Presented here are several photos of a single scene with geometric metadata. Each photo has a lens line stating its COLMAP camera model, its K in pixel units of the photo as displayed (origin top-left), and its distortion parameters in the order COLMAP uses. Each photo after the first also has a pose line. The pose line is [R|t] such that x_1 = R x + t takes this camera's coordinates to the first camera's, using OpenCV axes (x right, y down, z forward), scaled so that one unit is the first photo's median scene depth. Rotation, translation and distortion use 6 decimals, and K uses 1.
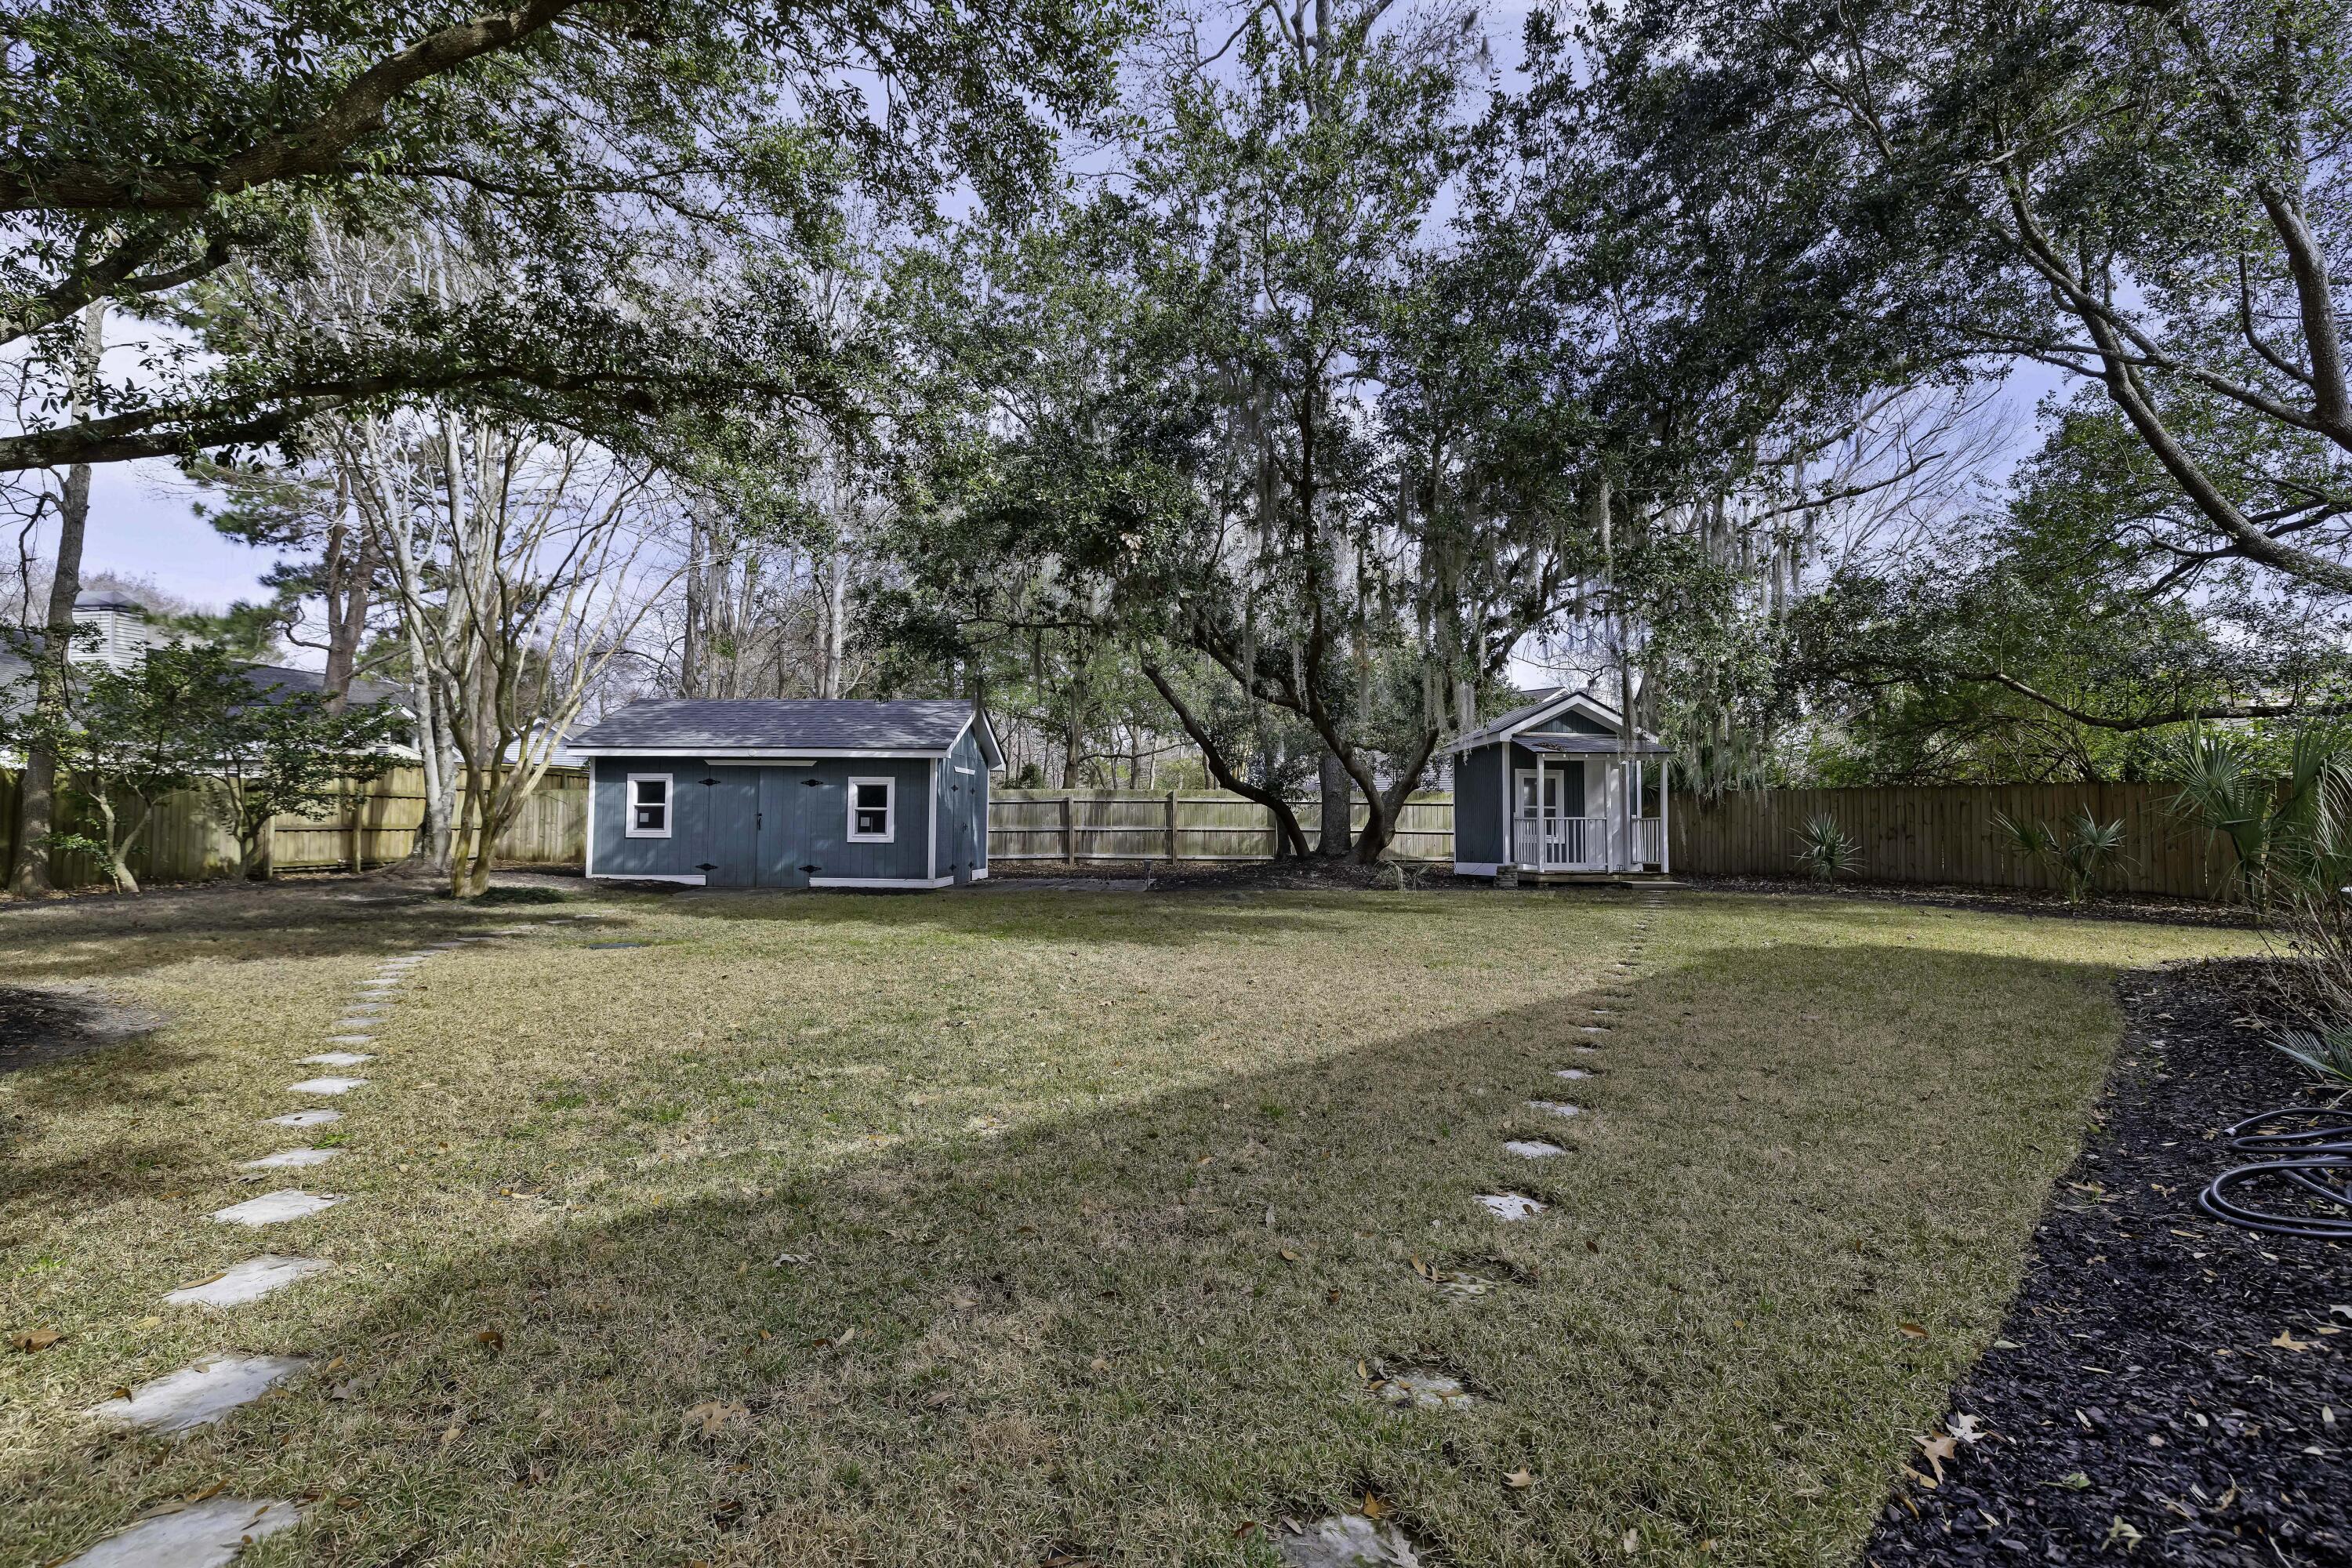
lens RADIAL K [[1026.4, 0, 1171.0], [0, 1026.4, 785.3], [0, 0, 1]] dist [-0.001833, 0.001934]
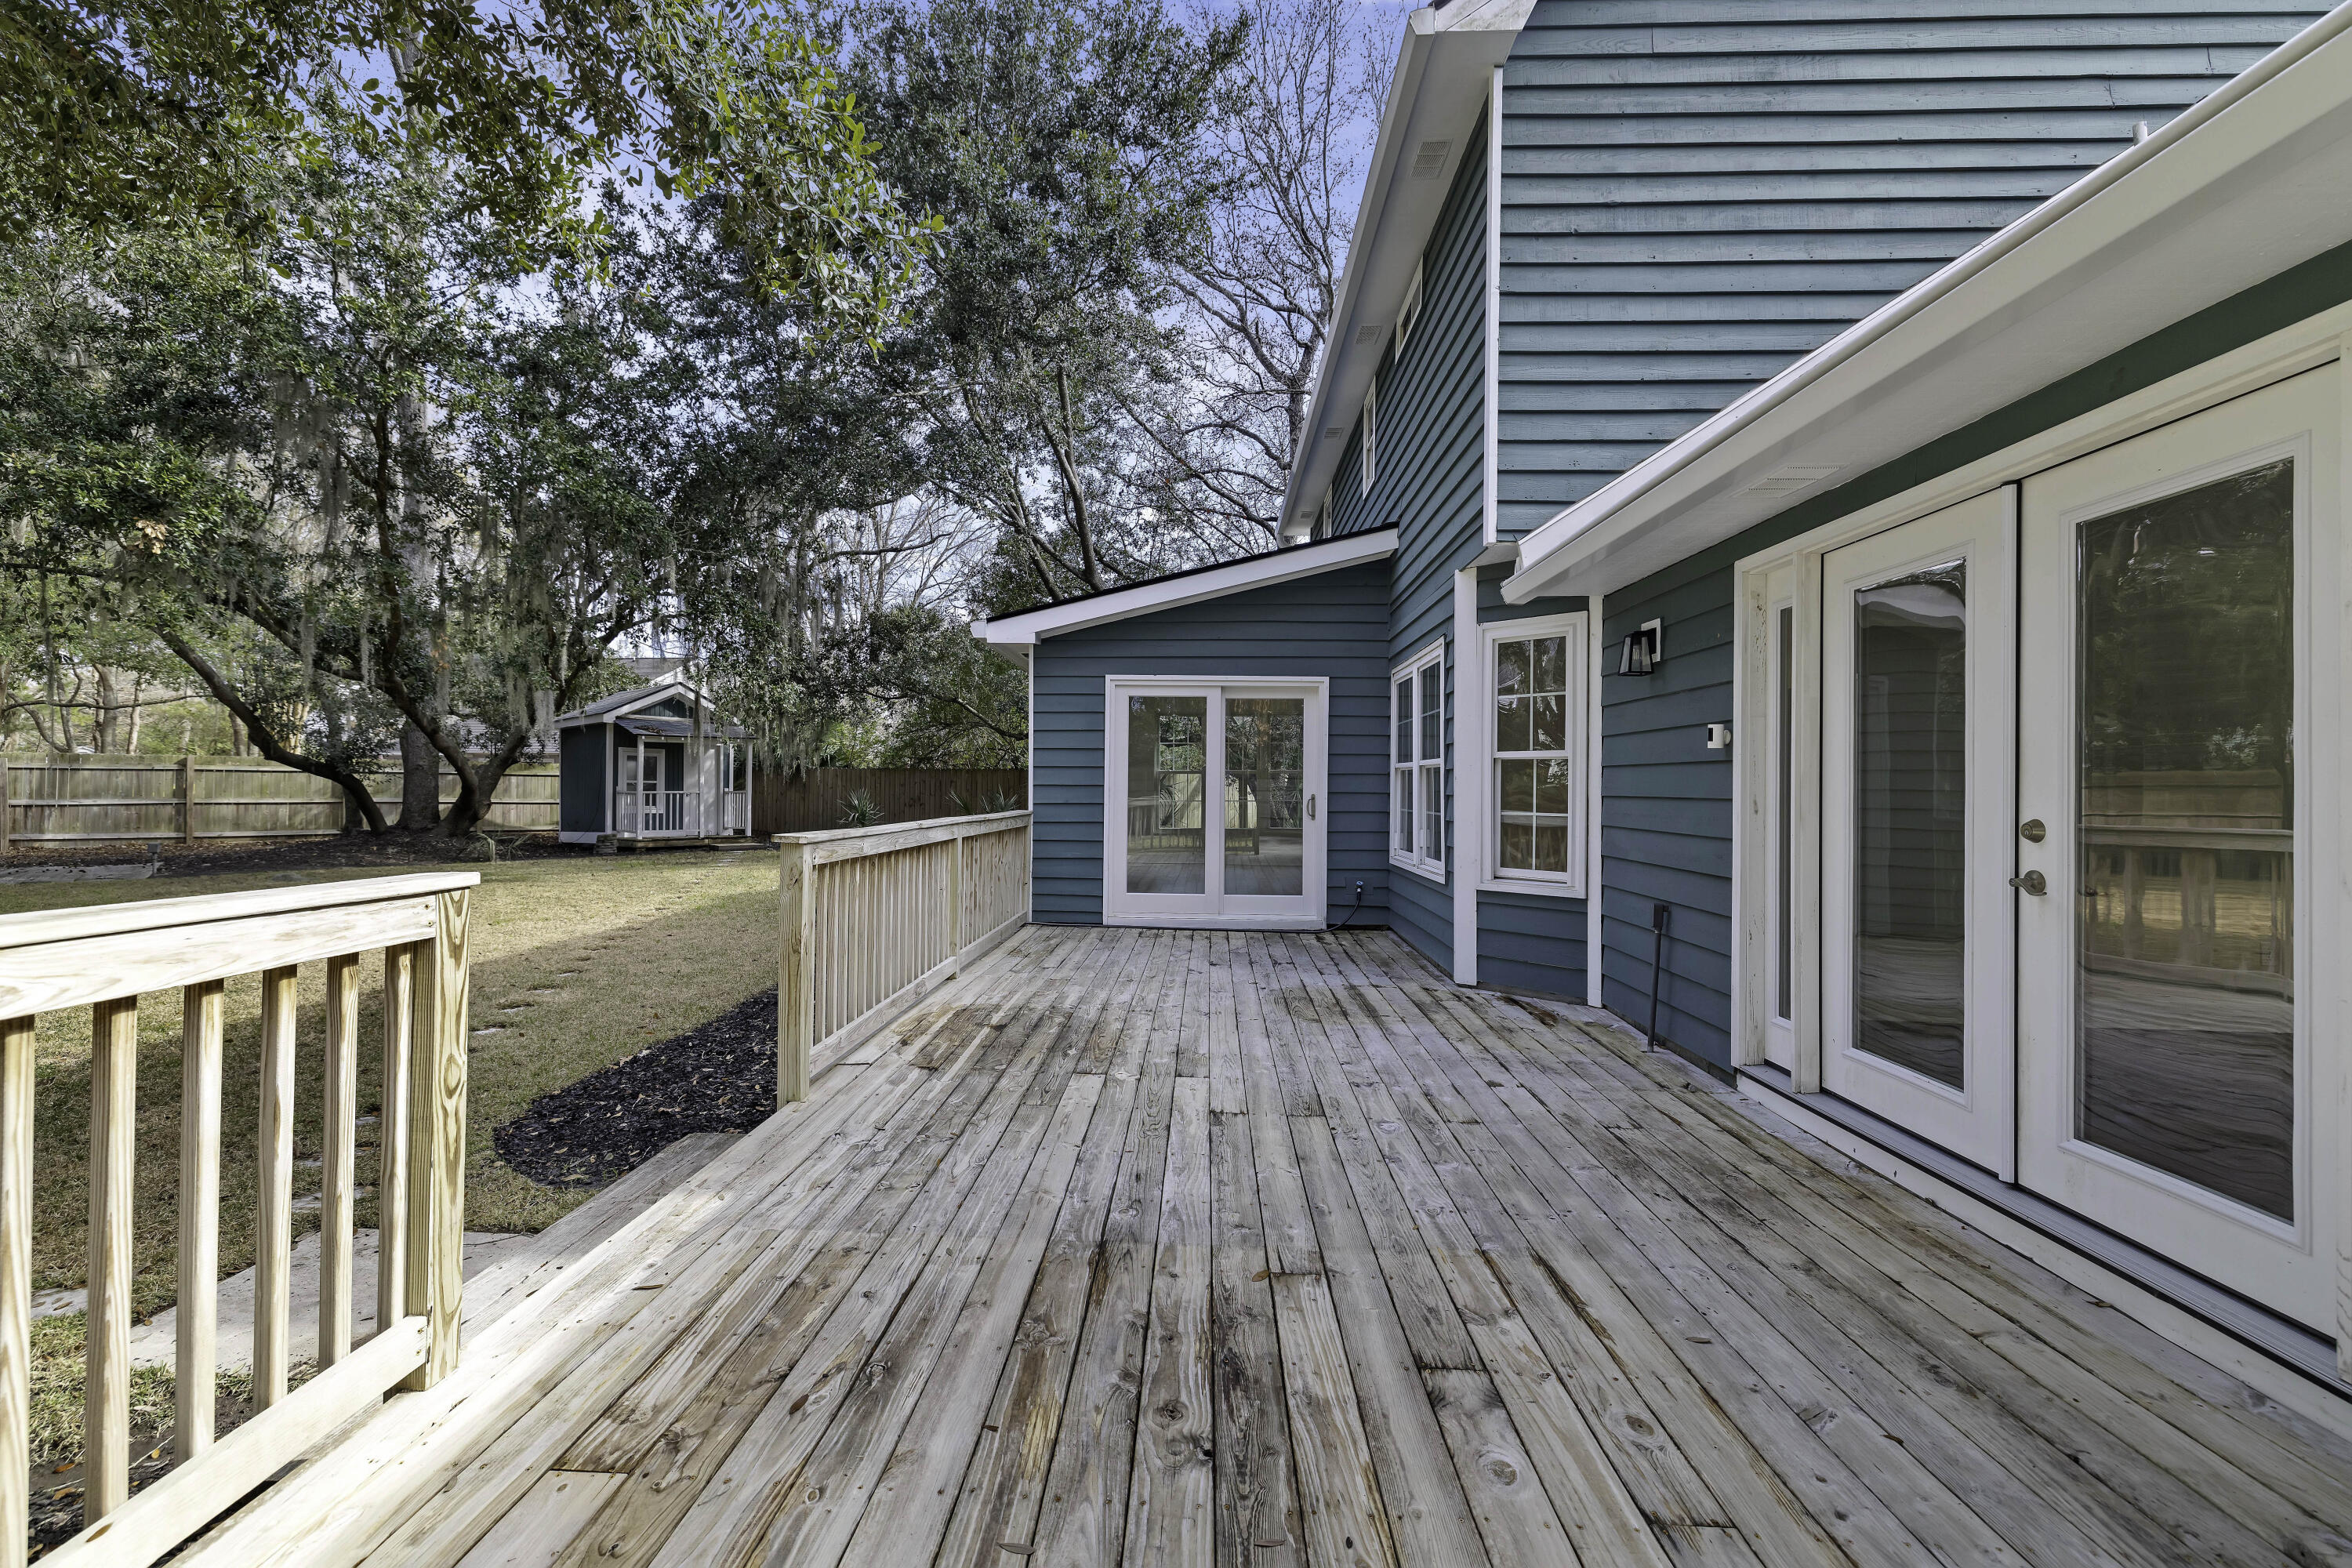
lens RADIAL K [[1026.4, 0, 1189.0], [0, 1026.4, 779.5], [0, 0, 1]] dist [-0.001833, 0.001934]
pose [[0.703342, 0.005124, 0.710833, -0.023444], [-0.031619, 0.999210, 0.024083, -0.029047], [-0.710148, -0.039414, 0.702949, -0.241707]]
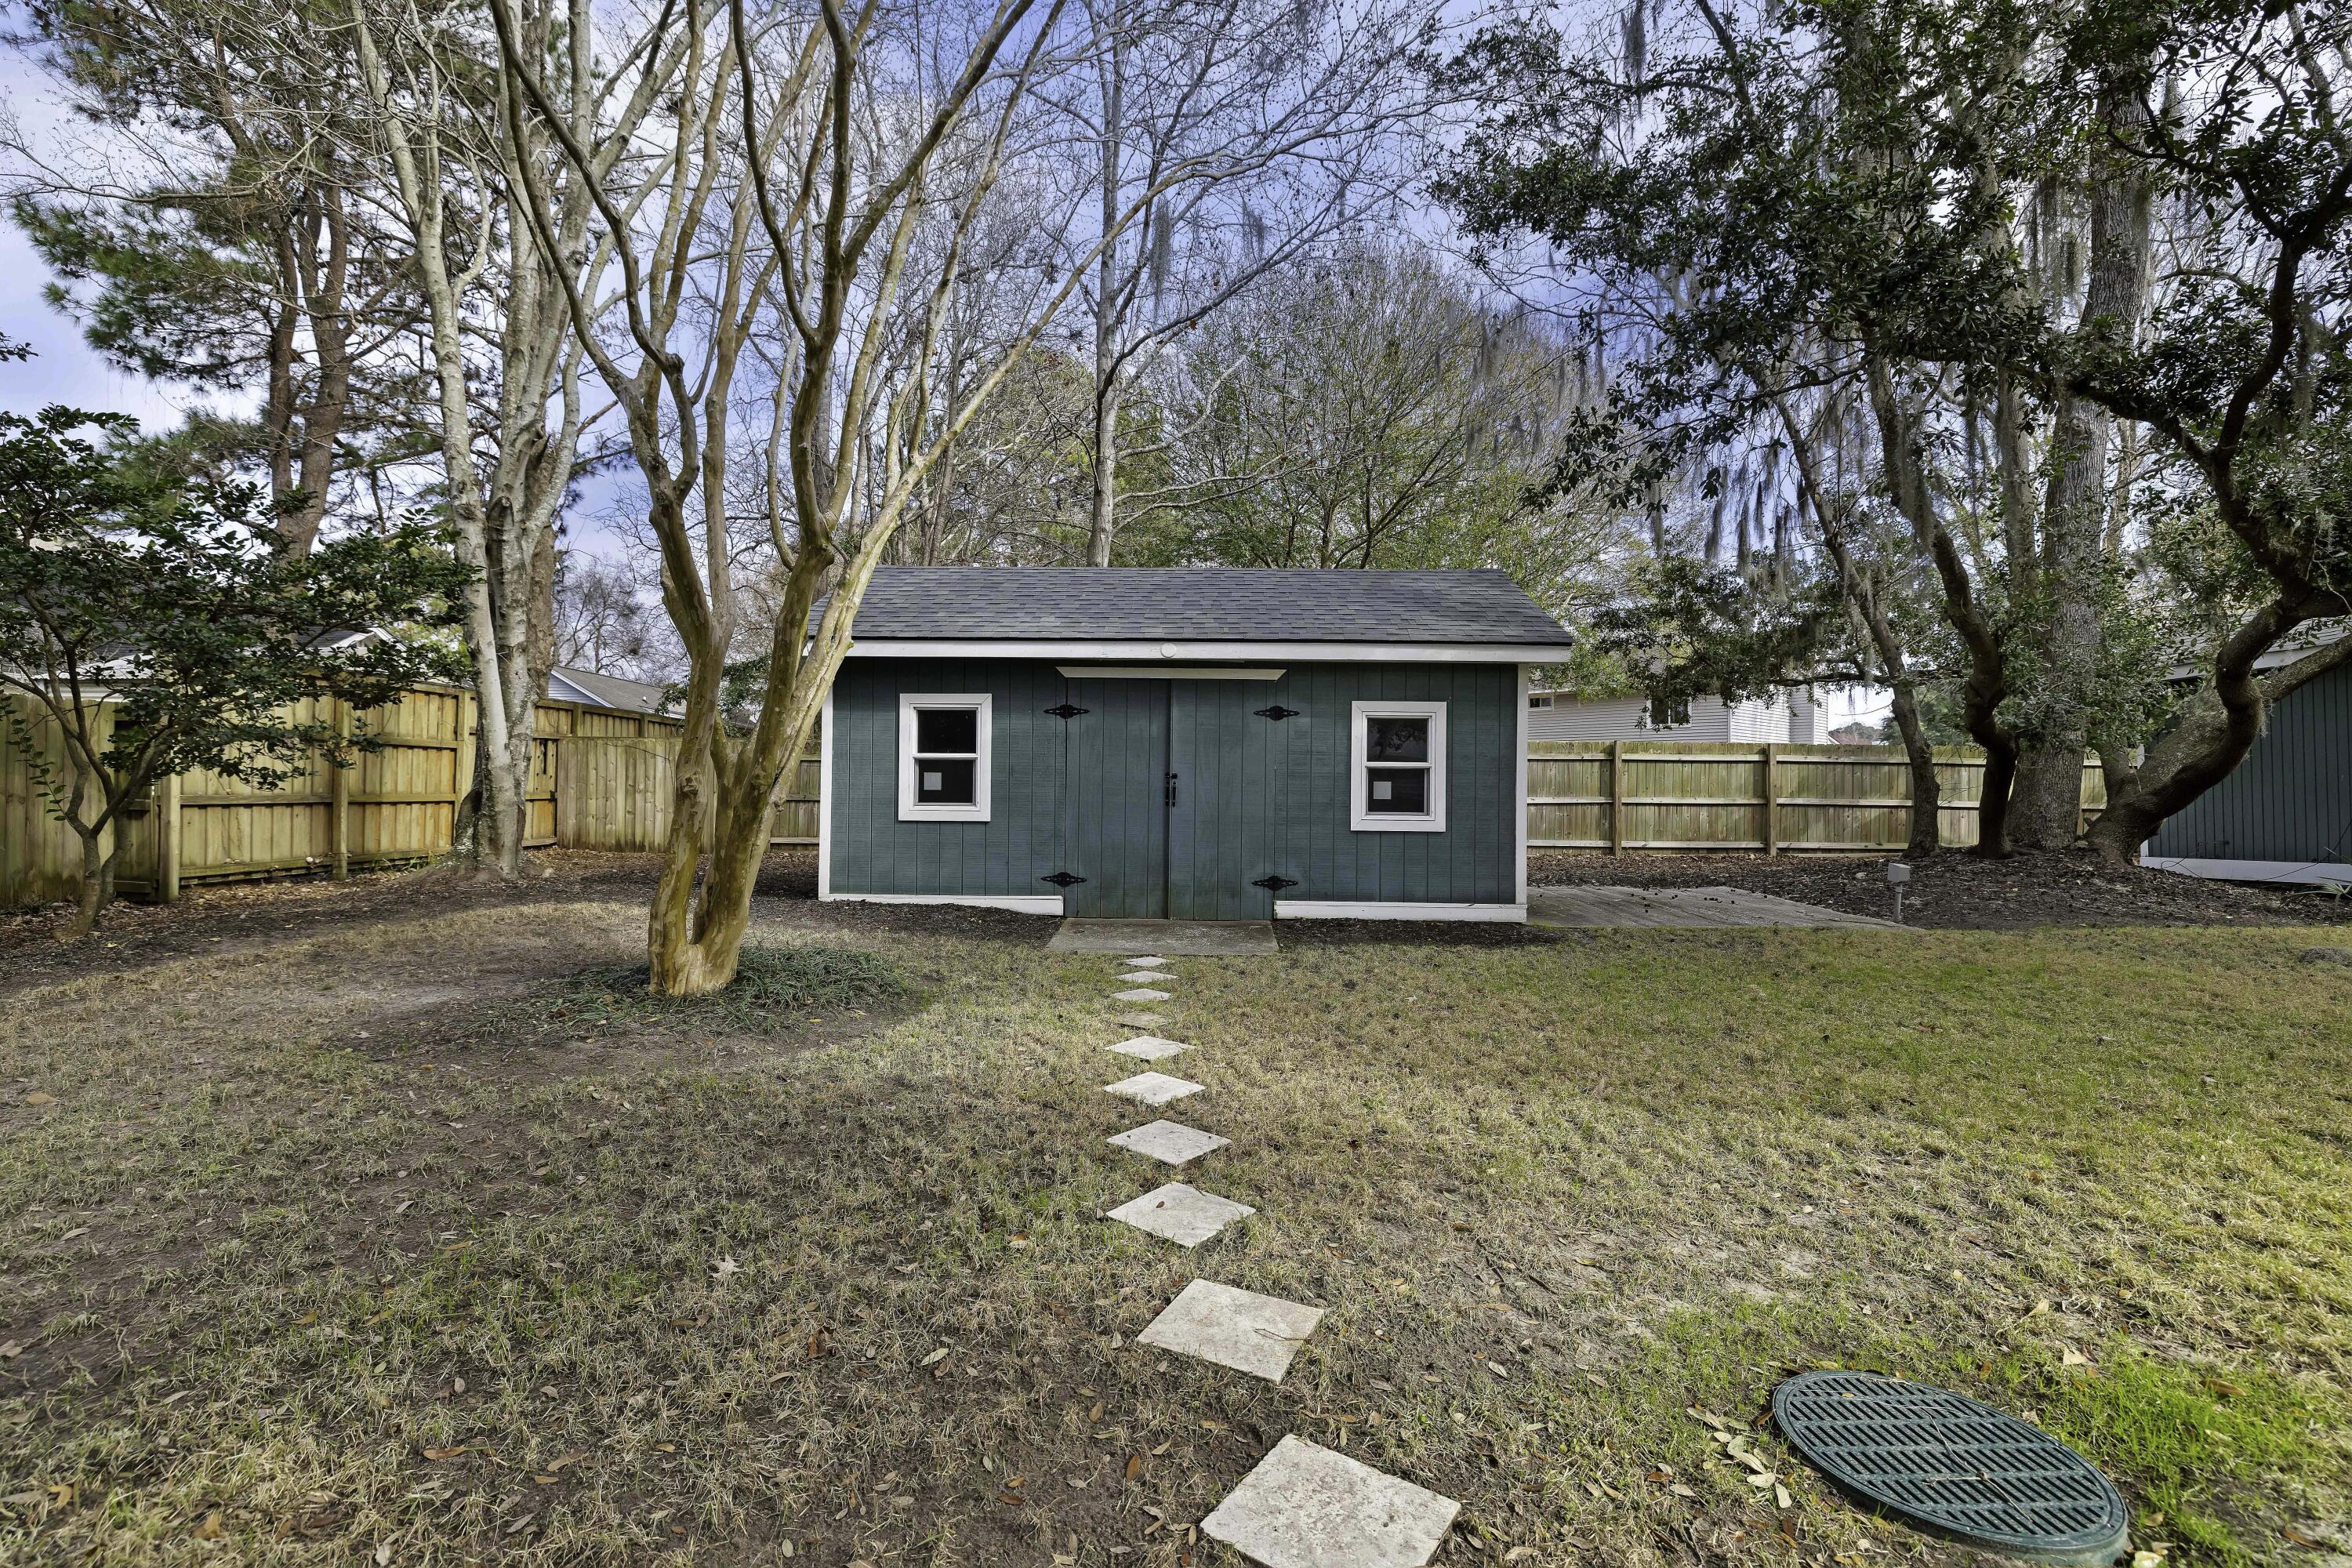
lens RADIAL K [[1026.4, 0, 1183.5], [0, 1026.4, 788.1], [0, 0, 1]] dist [-0.001833, 0.001934]
pose [[0.999286, 0.001584, 0.037757, -0.368016], [-0.002851, 0.999434, 0.033506, 0.015699], [-0.037682, -0.033589, 0.998725, 0.440865]]
